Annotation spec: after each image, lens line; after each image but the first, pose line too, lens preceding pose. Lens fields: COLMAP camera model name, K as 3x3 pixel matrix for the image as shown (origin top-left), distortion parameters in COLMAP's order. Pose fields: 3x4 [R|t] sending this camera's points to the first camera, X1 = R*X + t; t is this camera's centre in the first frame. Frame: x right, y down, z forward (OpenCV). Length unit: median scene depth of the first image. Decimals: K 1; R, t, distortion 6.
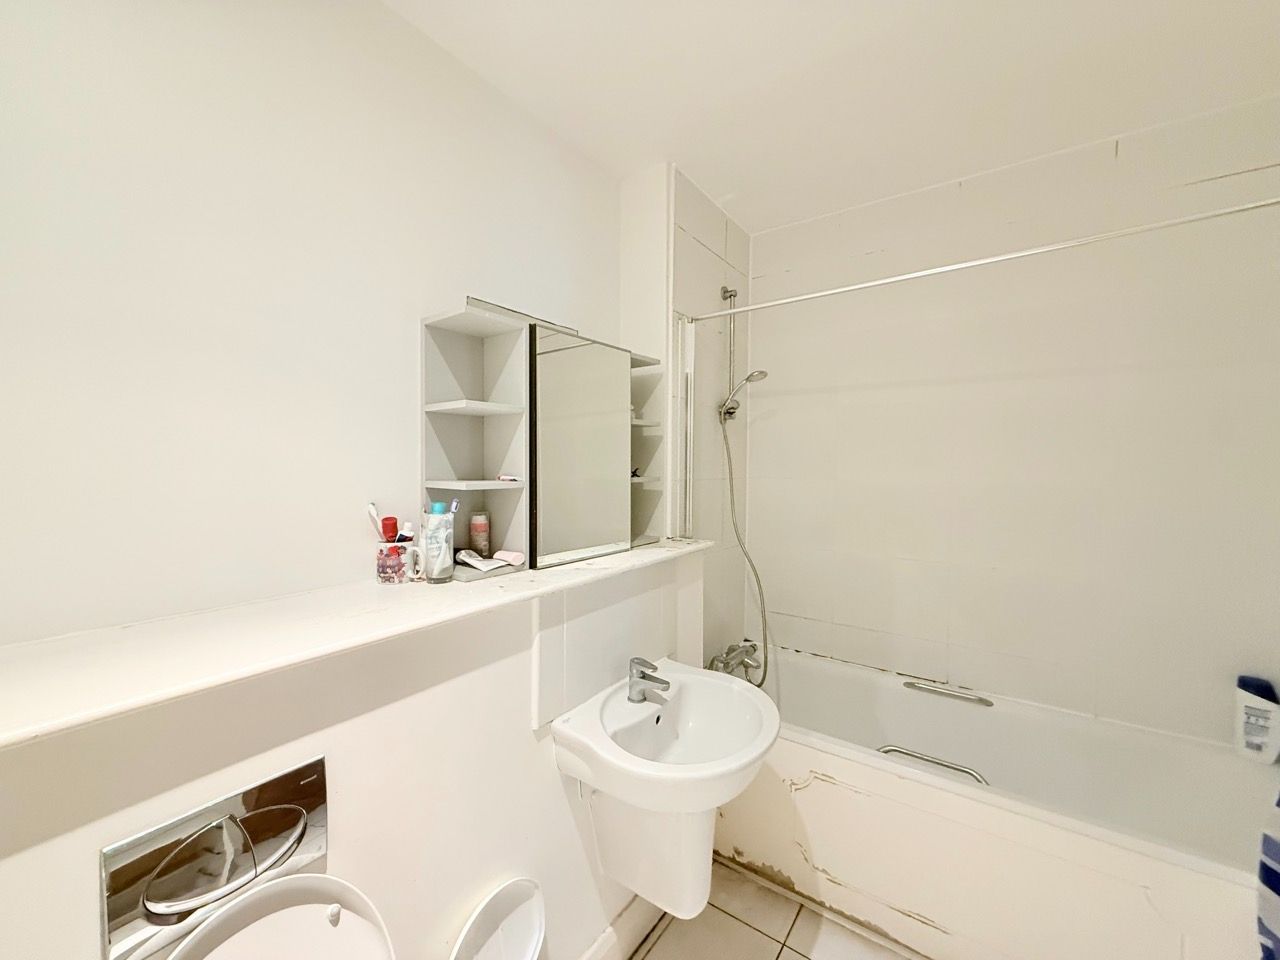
lens RADIAL K [[510.0, 0, 633.9], [0, 510.0, 479.0], [0, 0, 1]] dist [0.000008, 0.000148]
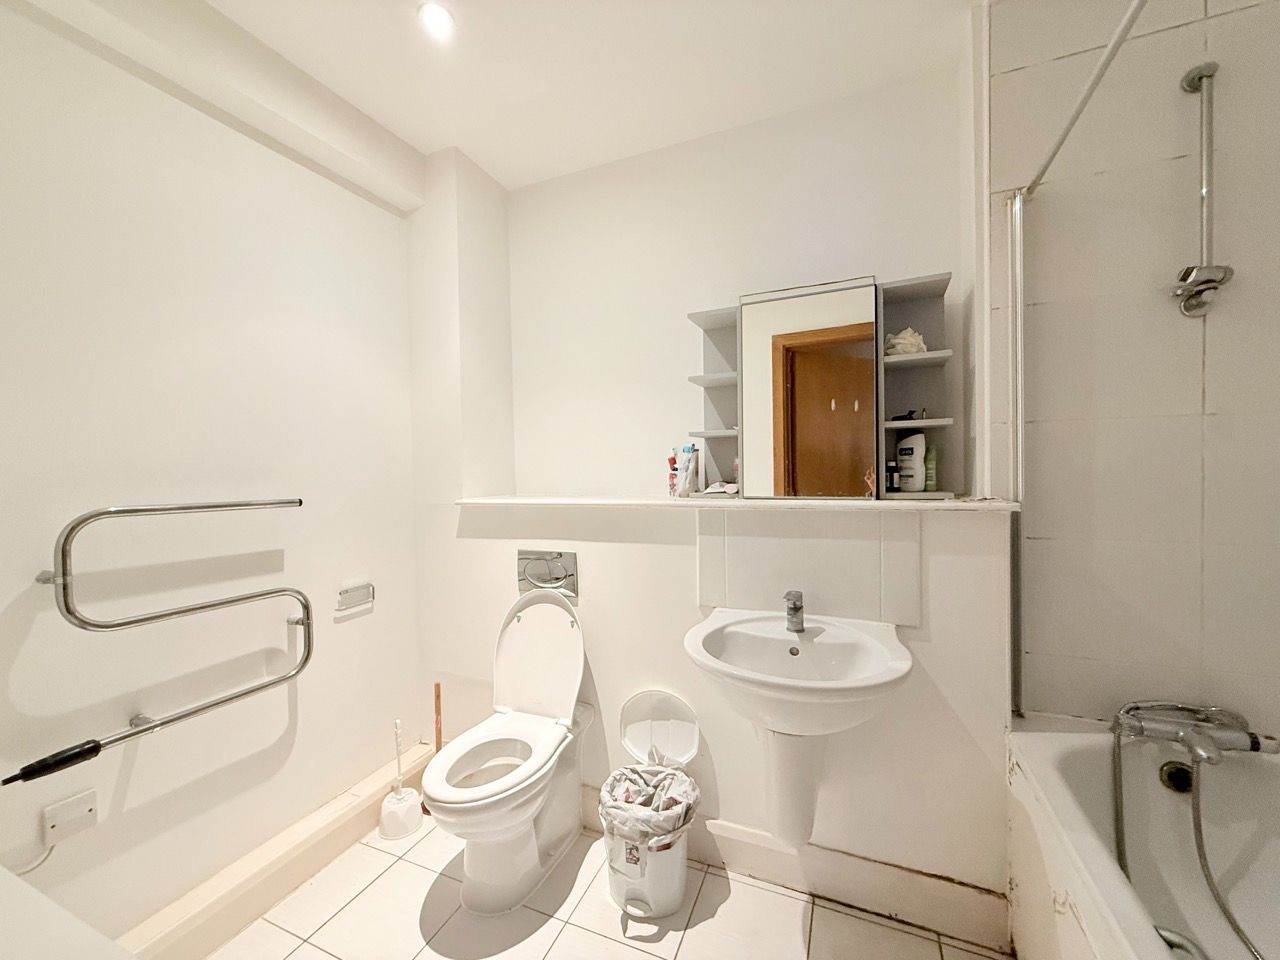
lens RADIAL K [[510.0, 0, 633.9], [0, 510.0, 479.0], [0, 0, 1]] dist [0.000008, 0.000148]
pose [[0.219115, 0.022316, -0.975444, 1.049885], [-0.010780, 0.999733, 0.020450, 0.116089], [0.975639, 0.006035, 0.219297, 0.496193]]
